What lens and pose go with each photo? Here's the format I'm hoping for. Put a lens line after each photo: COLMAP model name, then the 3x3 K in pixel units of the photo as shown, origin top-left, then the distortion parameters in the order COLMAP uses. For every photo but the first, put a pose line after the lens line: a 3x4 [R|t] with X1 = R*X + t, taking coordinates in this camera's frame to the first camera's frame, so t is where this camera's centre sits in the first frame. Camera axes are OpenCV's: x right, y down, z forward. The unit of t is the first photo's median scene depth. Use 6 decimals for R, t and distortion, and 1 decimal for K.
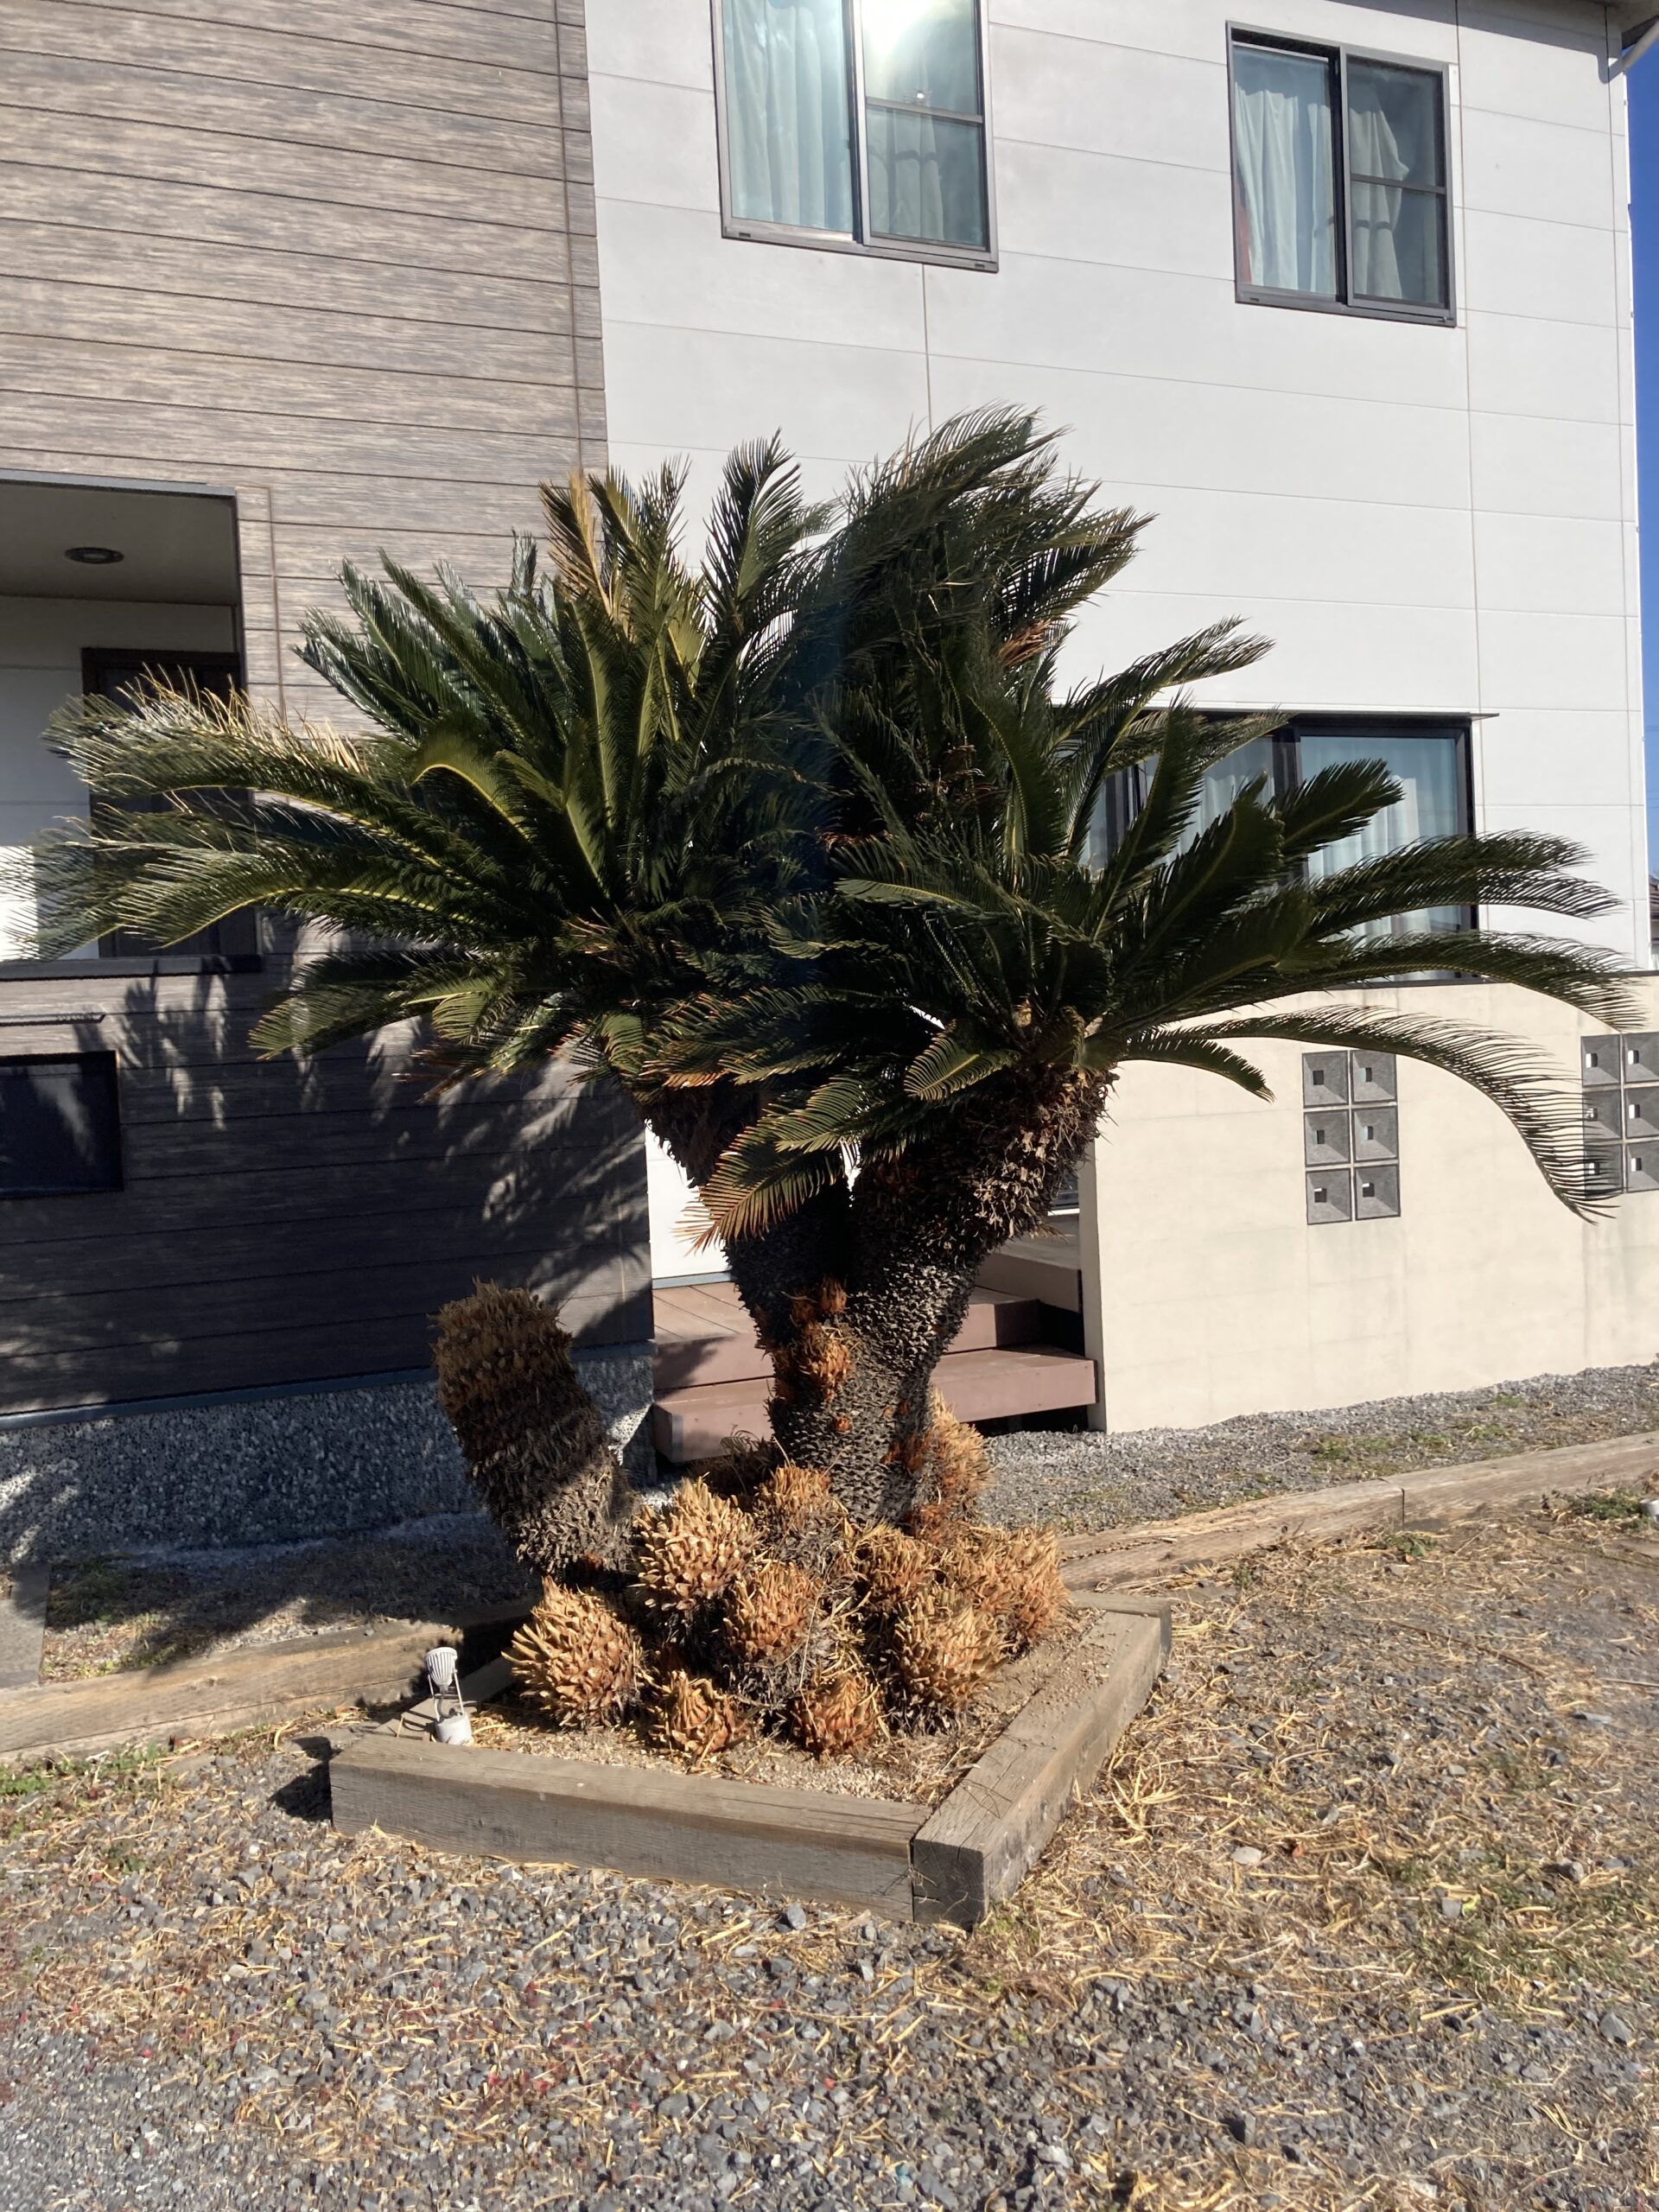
lens RADIAL K [[1853.3, 0, 865.3], [0, 1853.3, 1103.2], [0, 0, 1]] dist [0.049275, -0.058701]
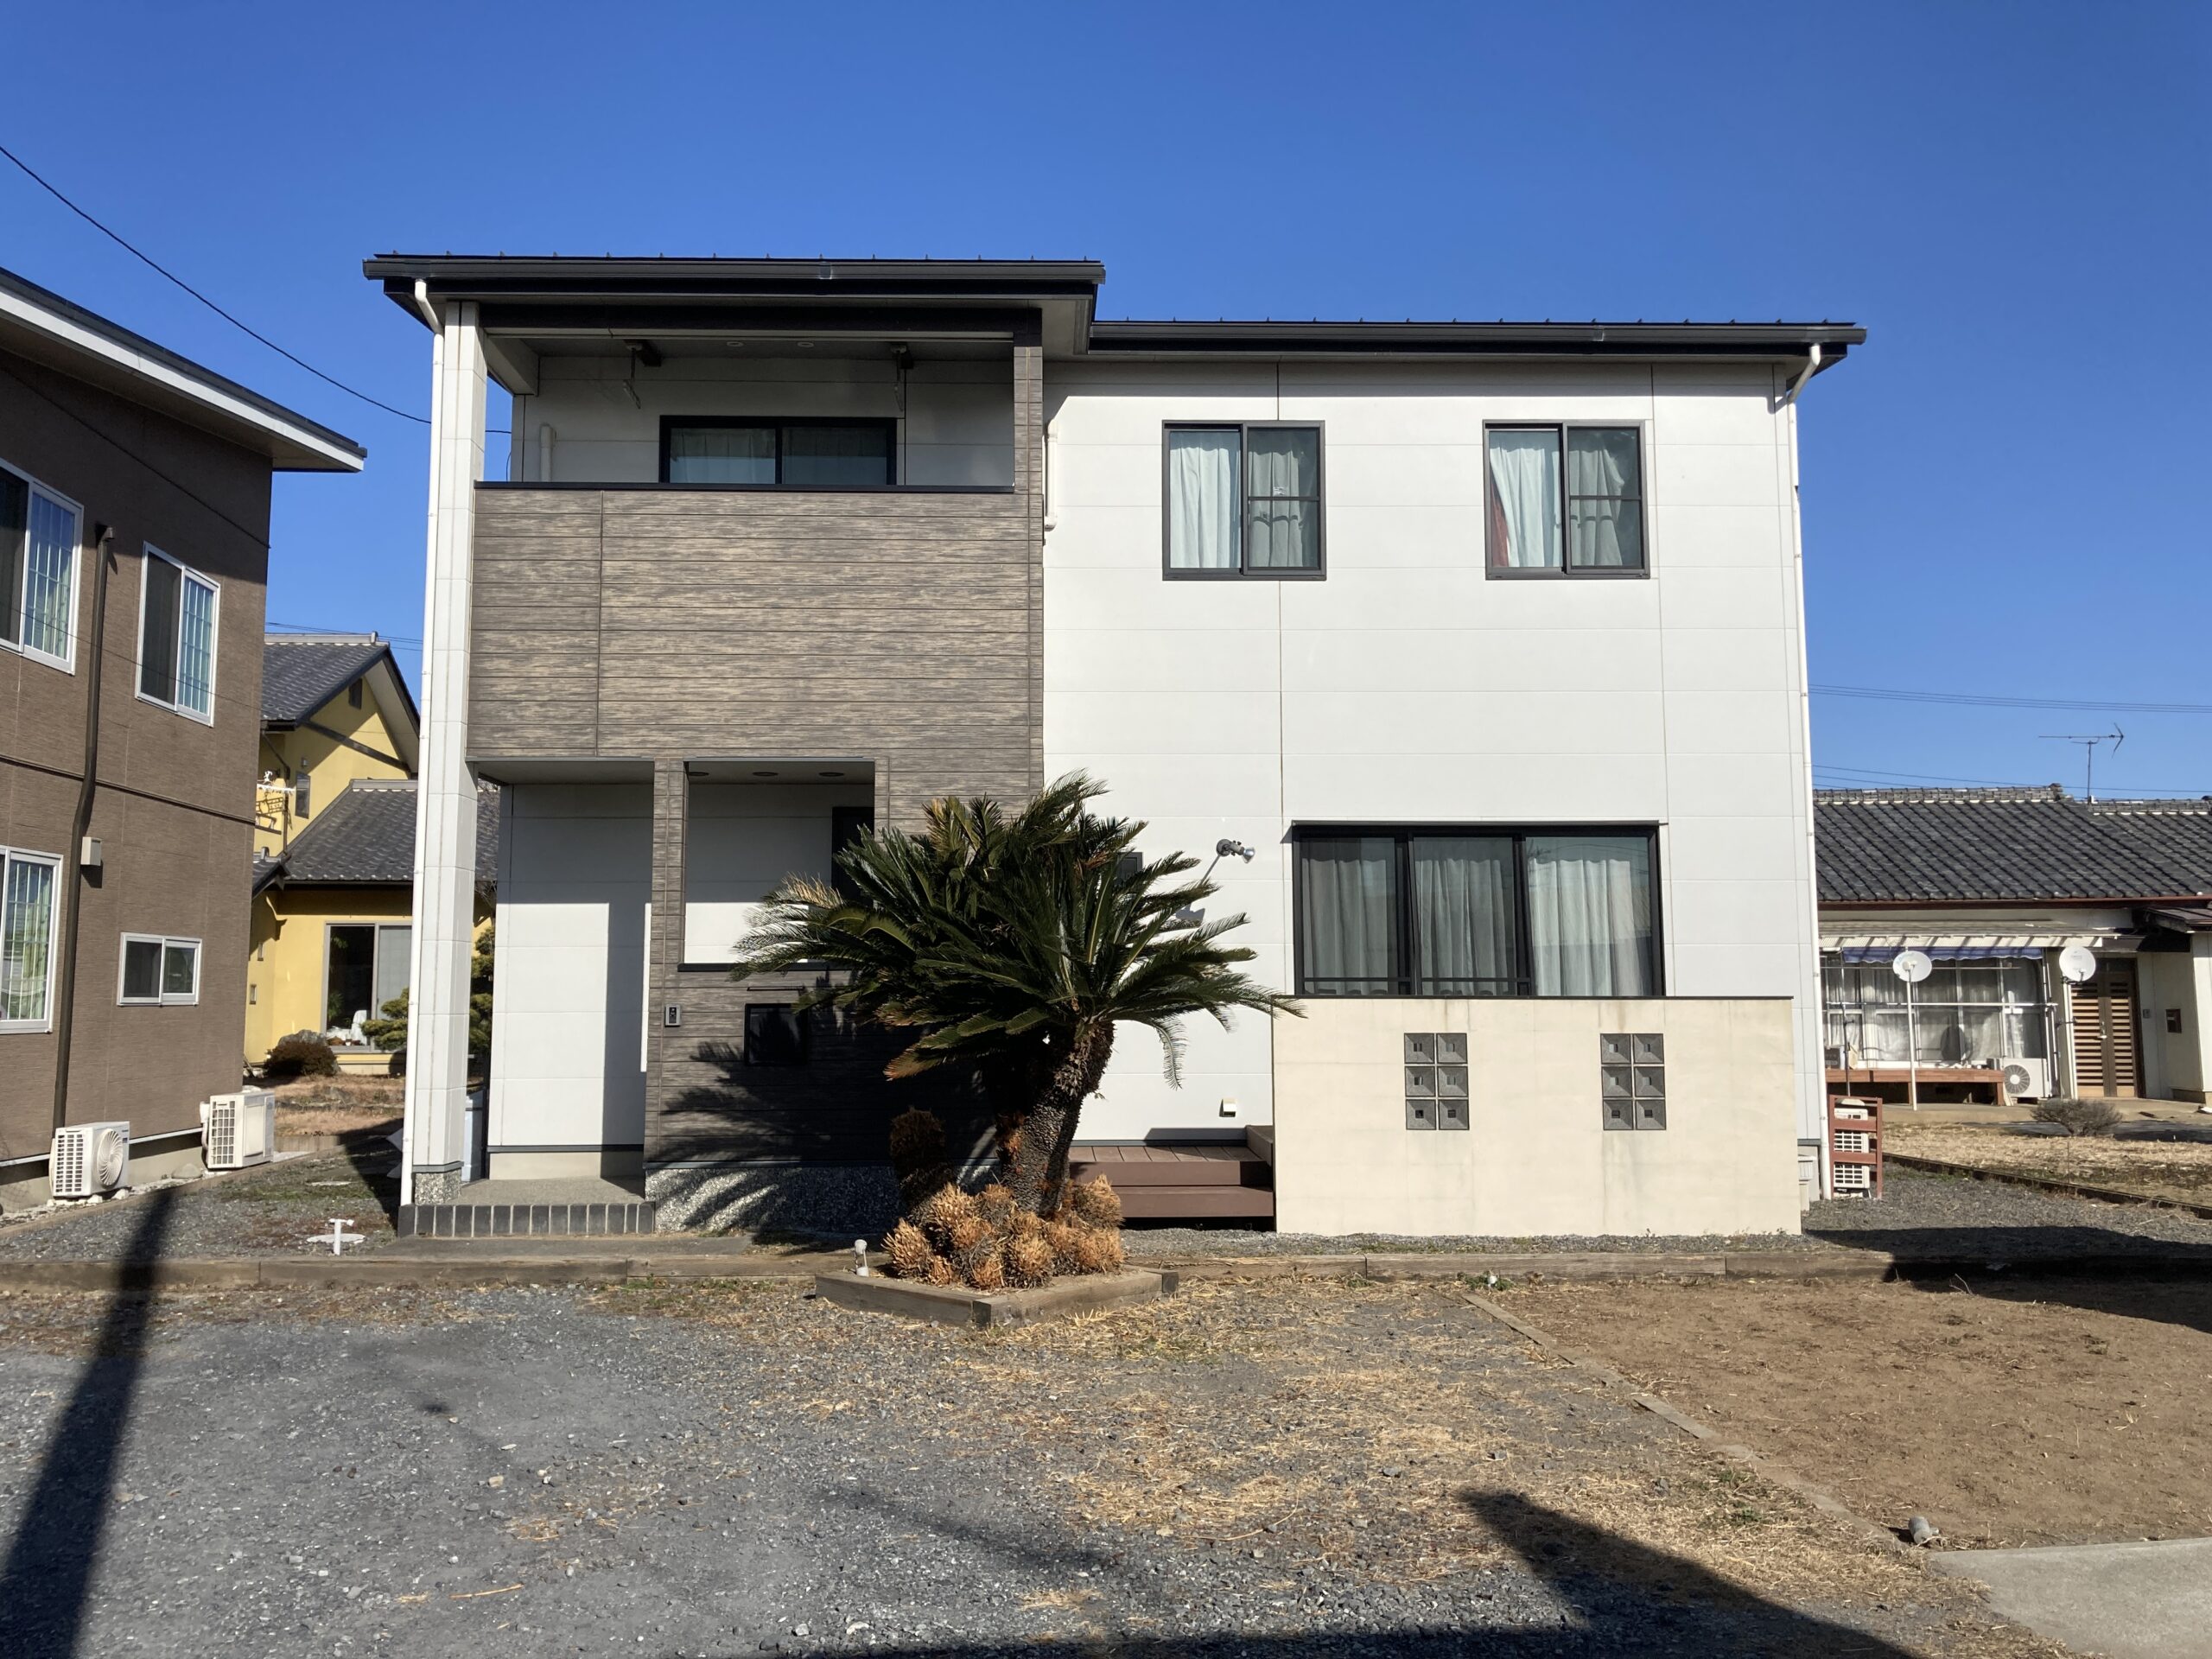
lens RADIAL K [[1853.3, 0, 1032.9], [0, 1853.3, 777.7], [0, 0, 1]] dist [0.049275, -0.058701]
pose [[0.924068, 0.000001, -0.382228, 0.685807], [-0.056469, 0.989027, -0.136515, -0.006301], [0.378034, 0.147733, 0.913928, -0.964426]]
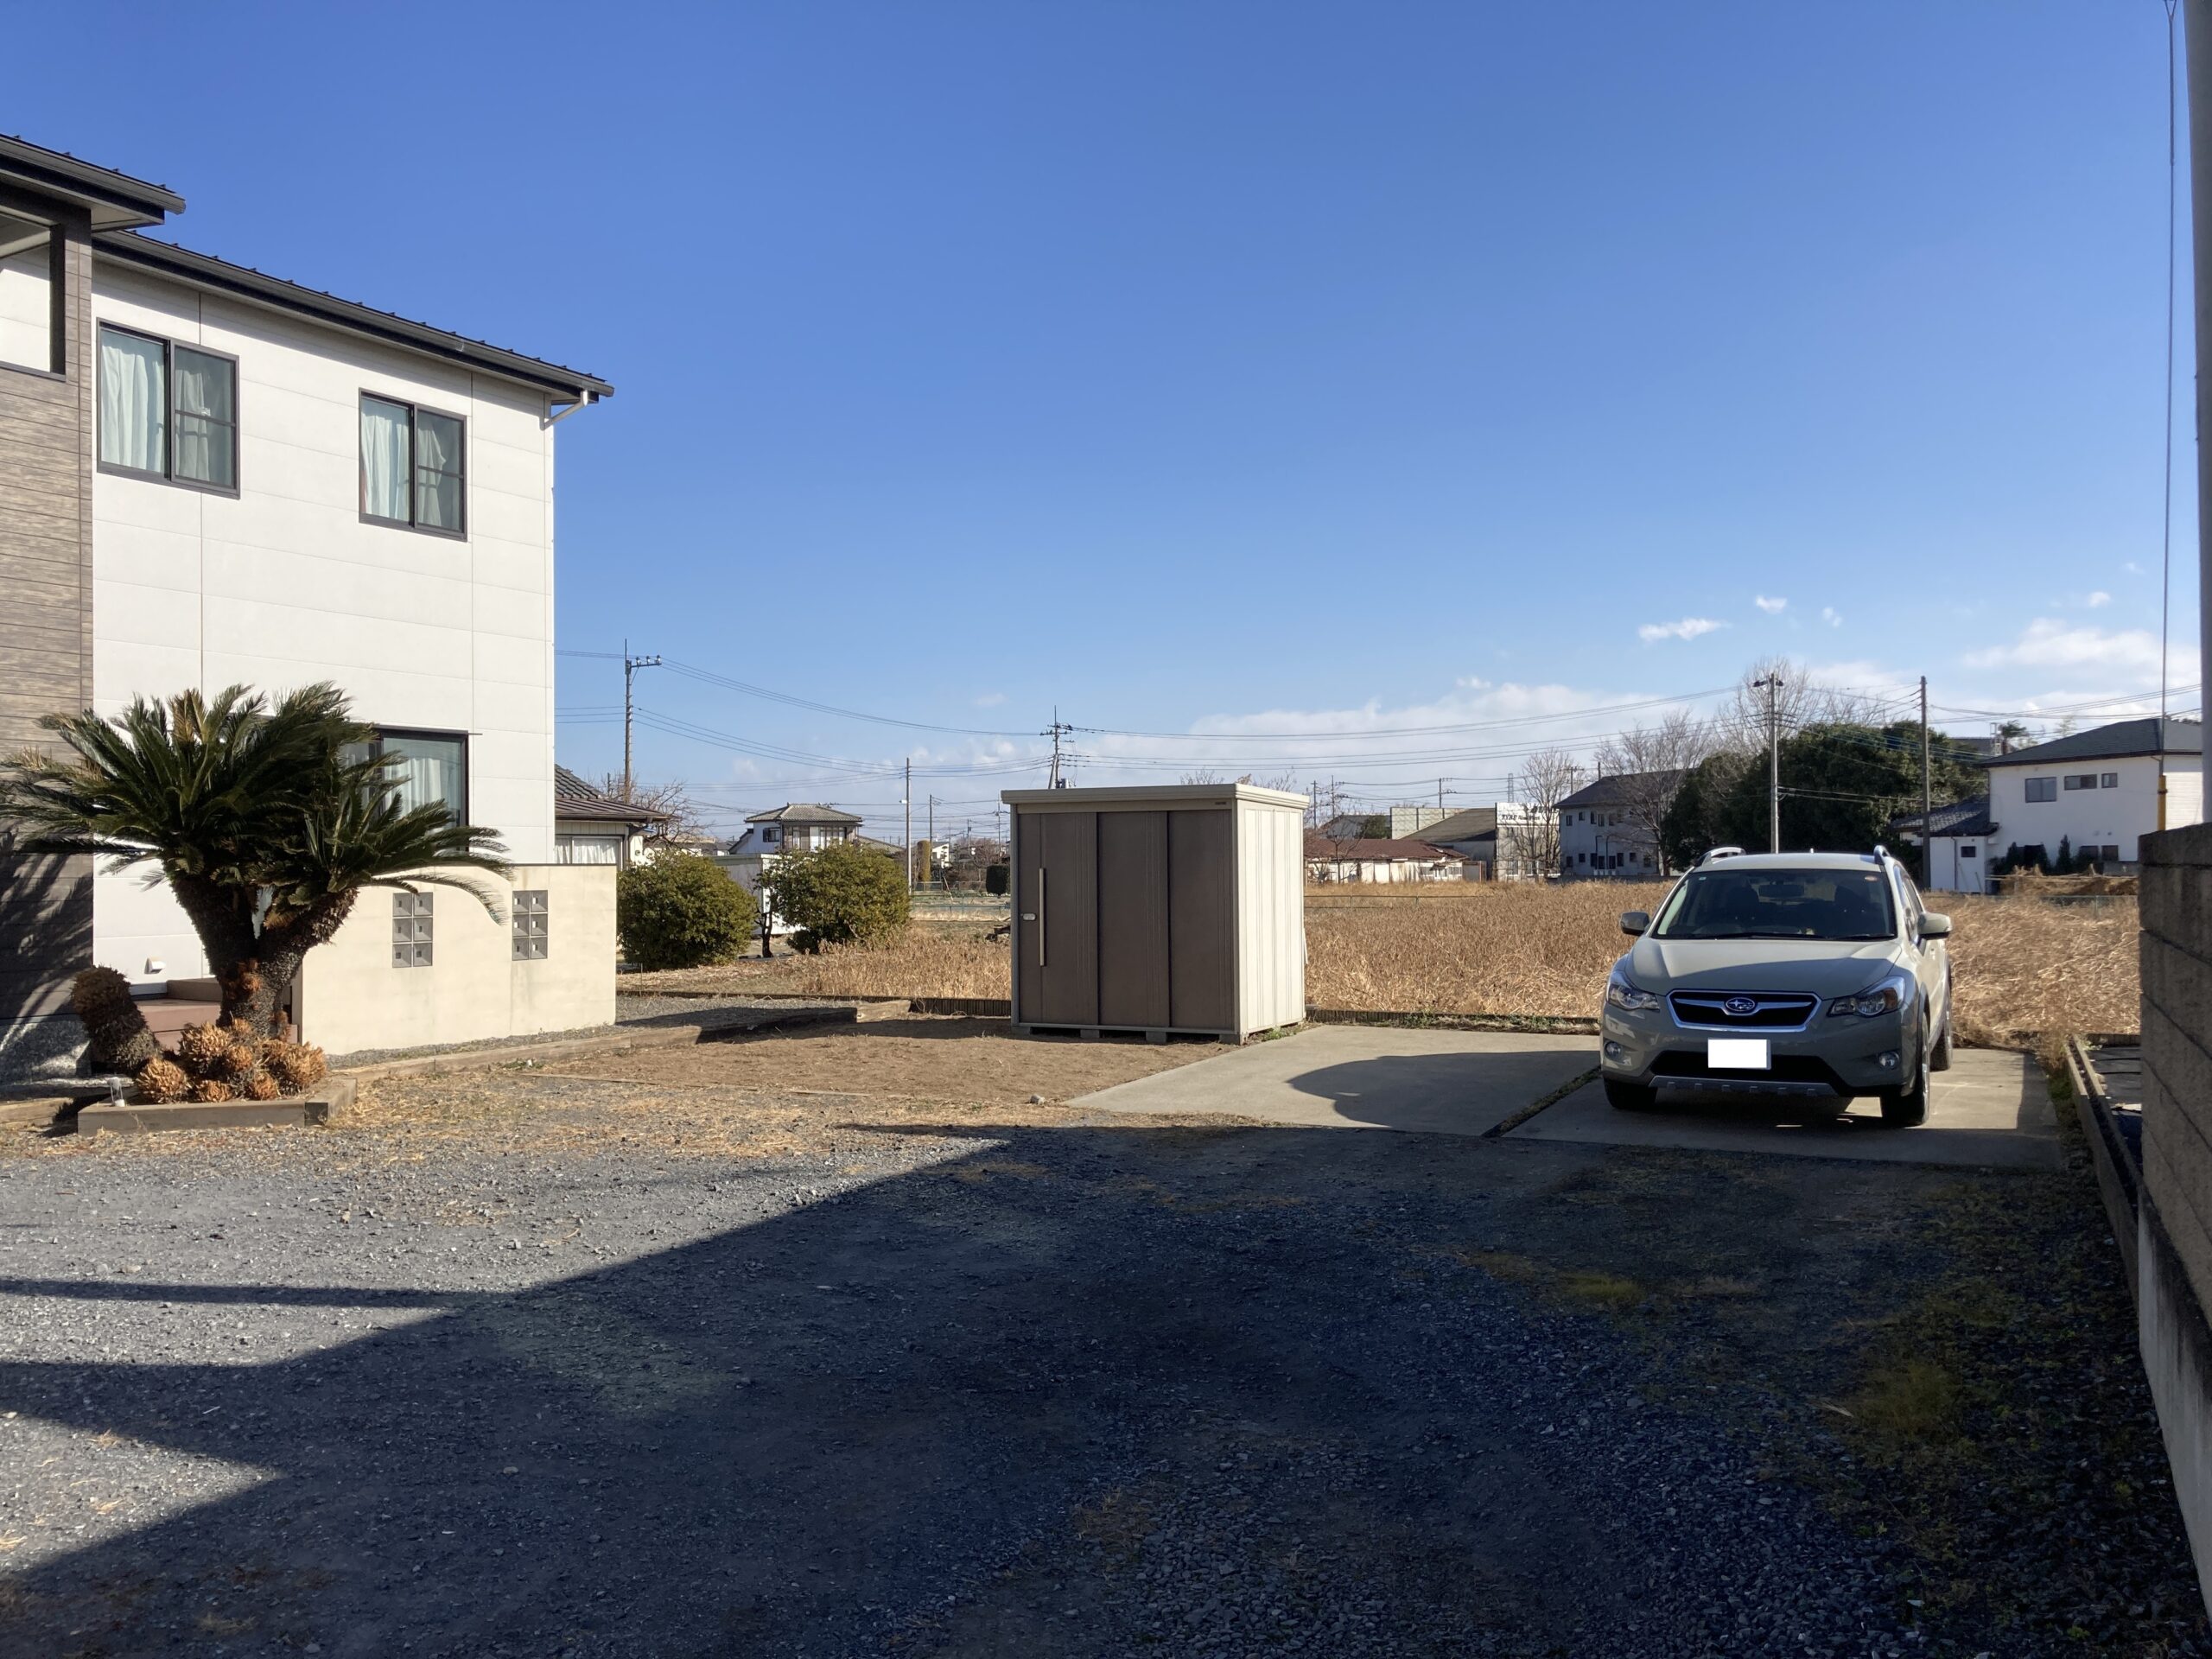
lens RADIAL K [[1853.3, 0, 1069.6], [0, 1853.3, 833.1], [0, 0, 1]] dist [0.049275, -0.058701]
pose [[0.804562, 0.053354, 0.591467, -0.532612], [-0.007983, 0.996838, -0.079062, 0.086796], [-0.593815, 0.058888, 0.802444, -1.567118]]
